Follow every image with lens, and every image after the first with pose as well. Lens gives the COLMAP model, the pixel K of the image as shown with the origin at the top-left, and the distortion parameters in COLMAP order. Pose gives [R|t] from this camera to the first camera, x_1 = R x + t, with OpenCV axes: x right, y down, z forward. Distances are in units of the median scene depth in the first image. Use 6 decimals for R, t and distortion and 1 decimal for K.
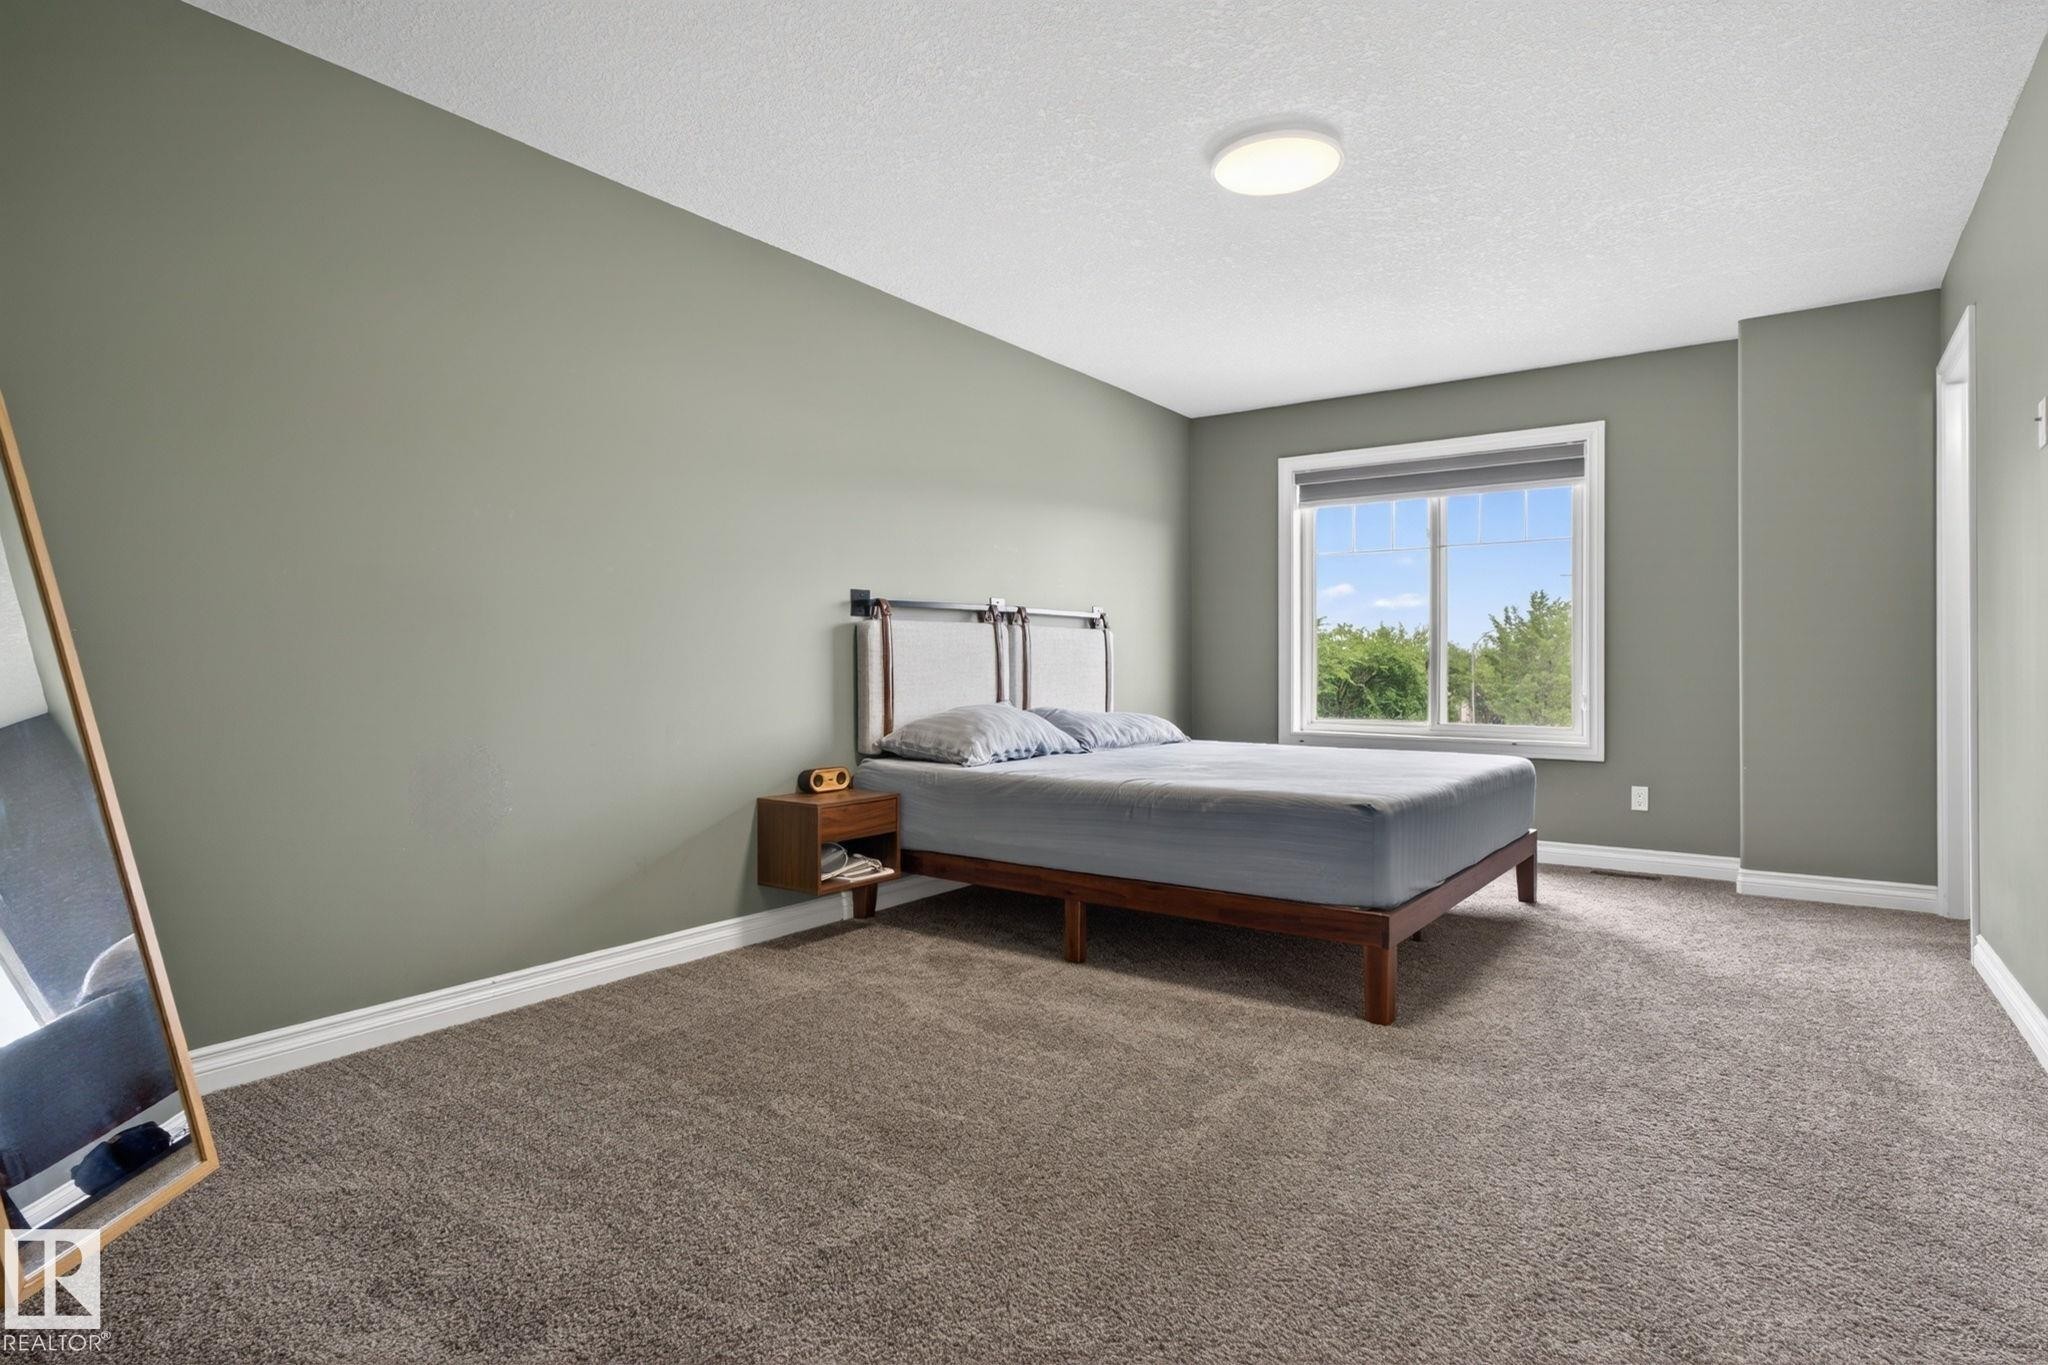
lens RADIAL K [[1048.7, 0, 1025.6], [0, 1048.7, 668.1], [0, 0, 1]] dist [0.000519, -0.000412]
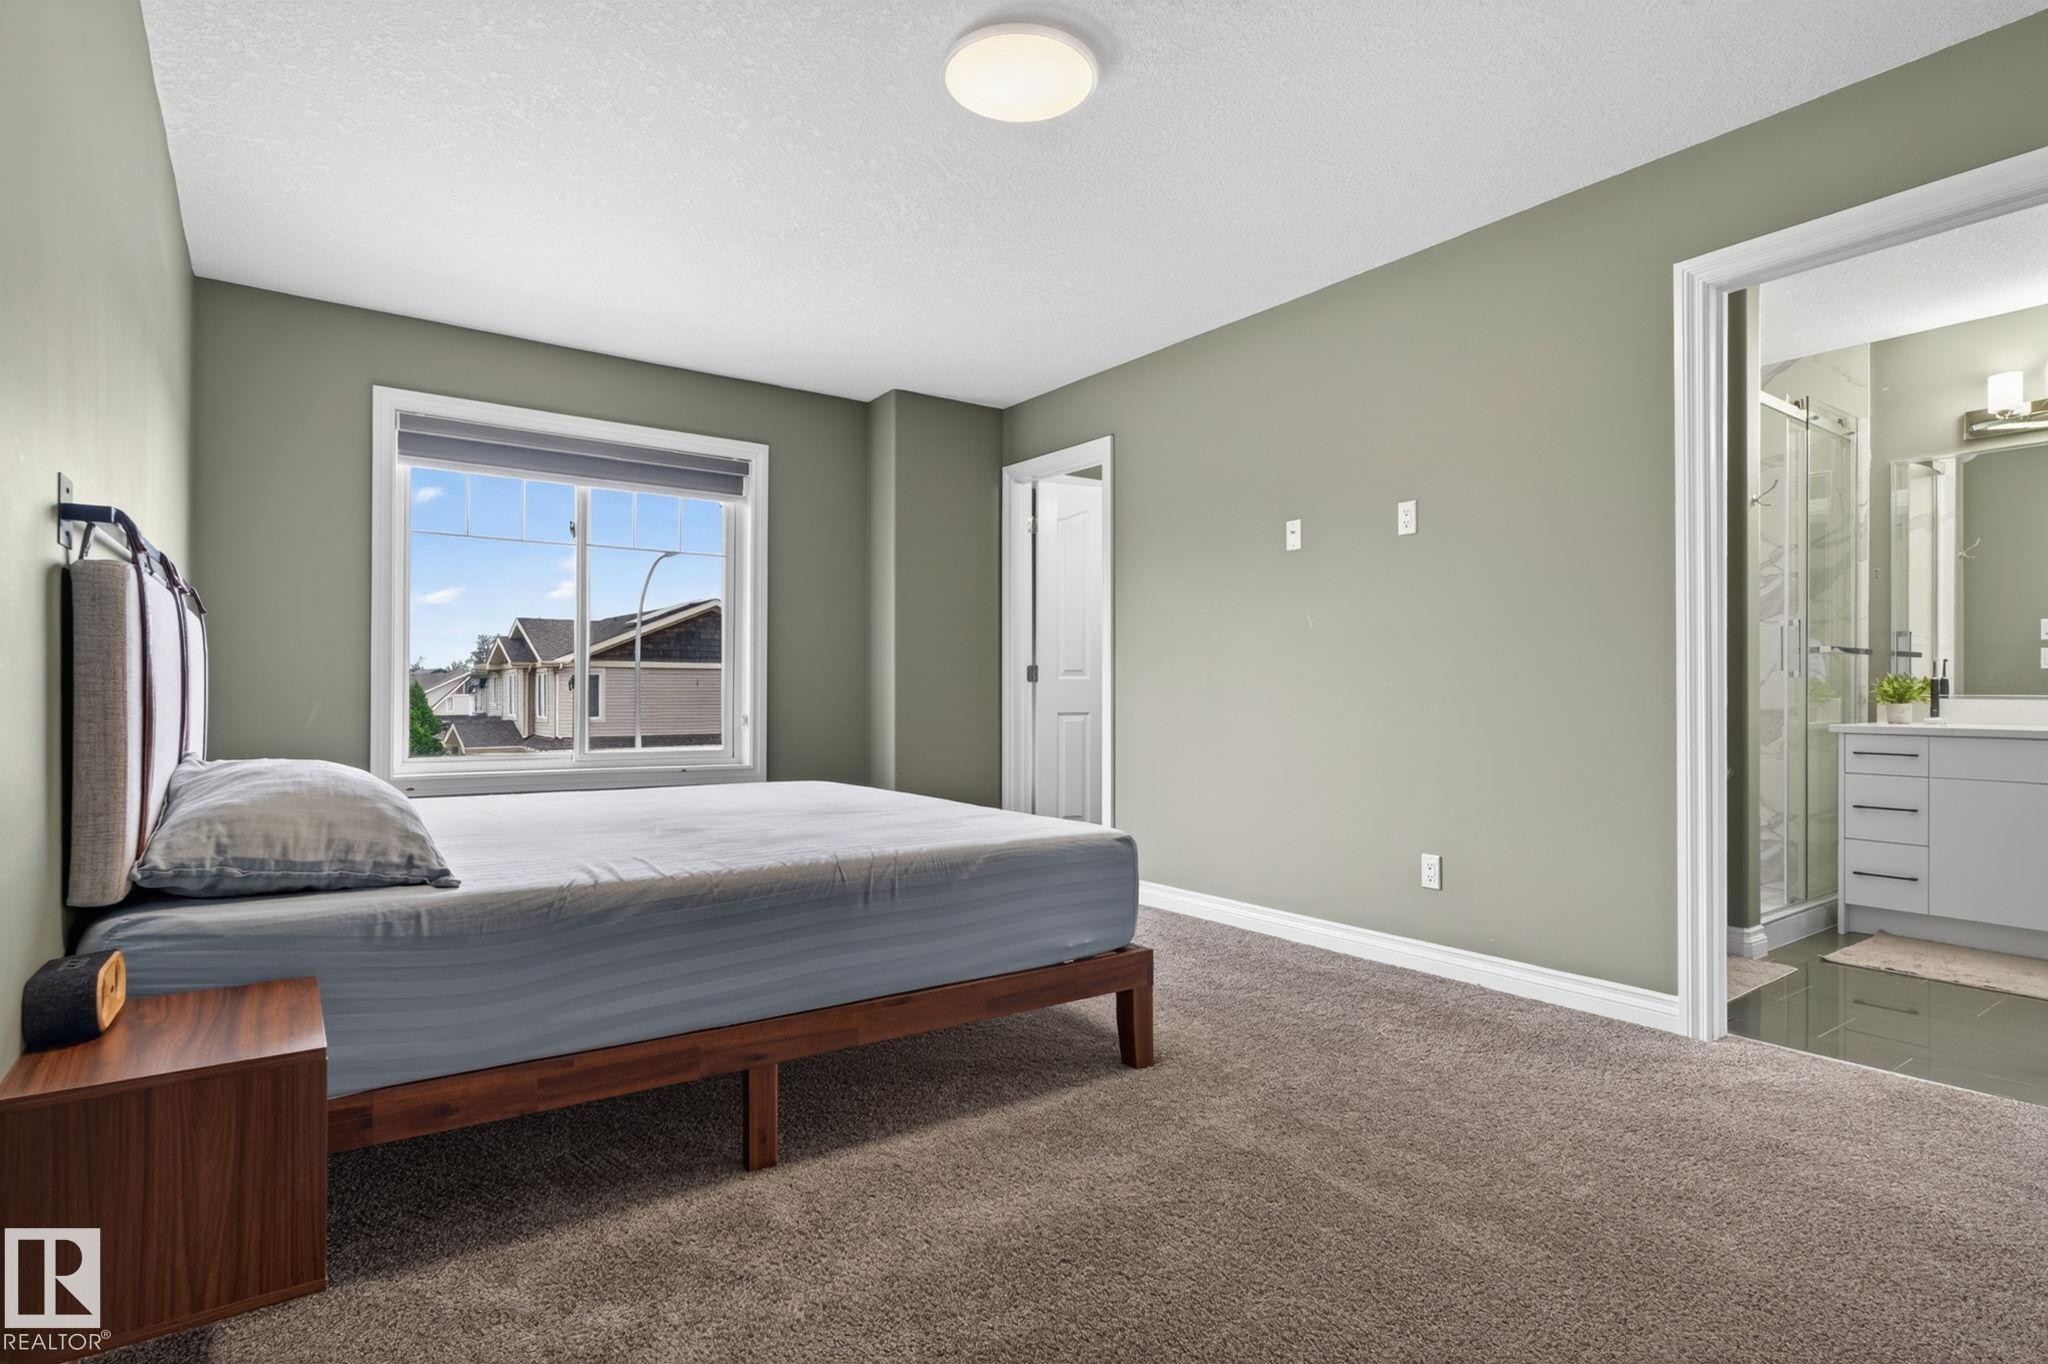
lens RADIAL K [[1040.3, 0, 1024.0], [0, 1040.3, 682.0], [0, 0, 1]] dist [-0.013777, 0.014828]
pose [[0.321504, 0.009747, 0.946858, -0.417690], [-0.004111, 0.999952, -0.008897, 0.001953], [-0.946899, -0.001032, 0.321529, 0.575656]]
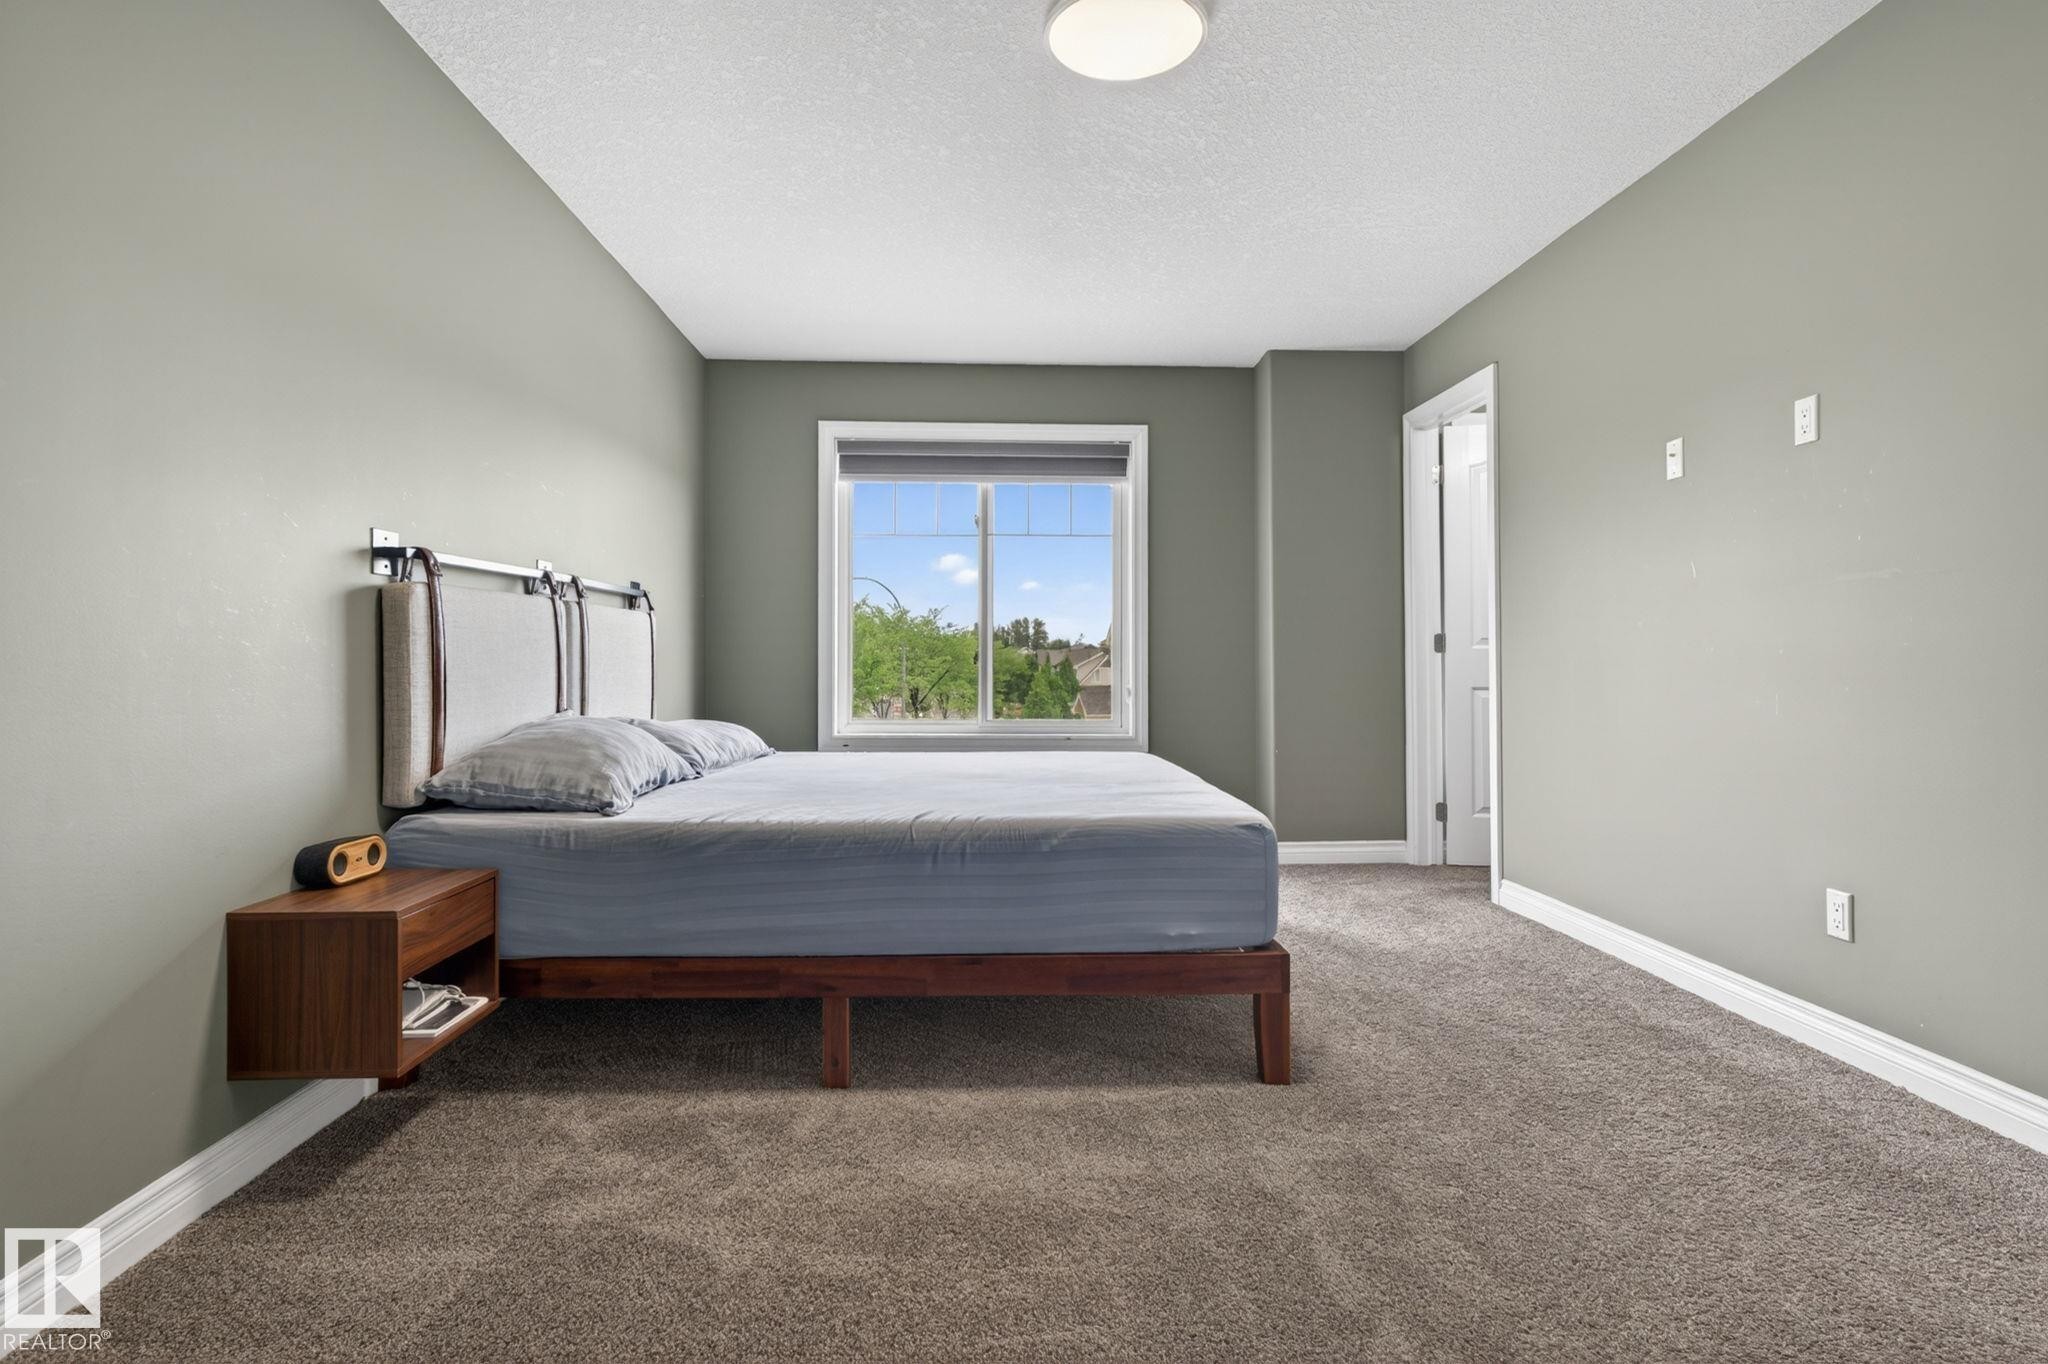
lens RADIAL K [[1049.8, 0, 1019.0], [0, 1049.8, 651.6], [0, 0, 1]] dist [-0.014222, 0.014635]
pose [[0.791523, 0.005466, 0.611116, -0.245183], [0.001669, 0.999937, -0.011106, 0.001333], [-0.611138, 0.009810, 0.791464, 0.329372]]
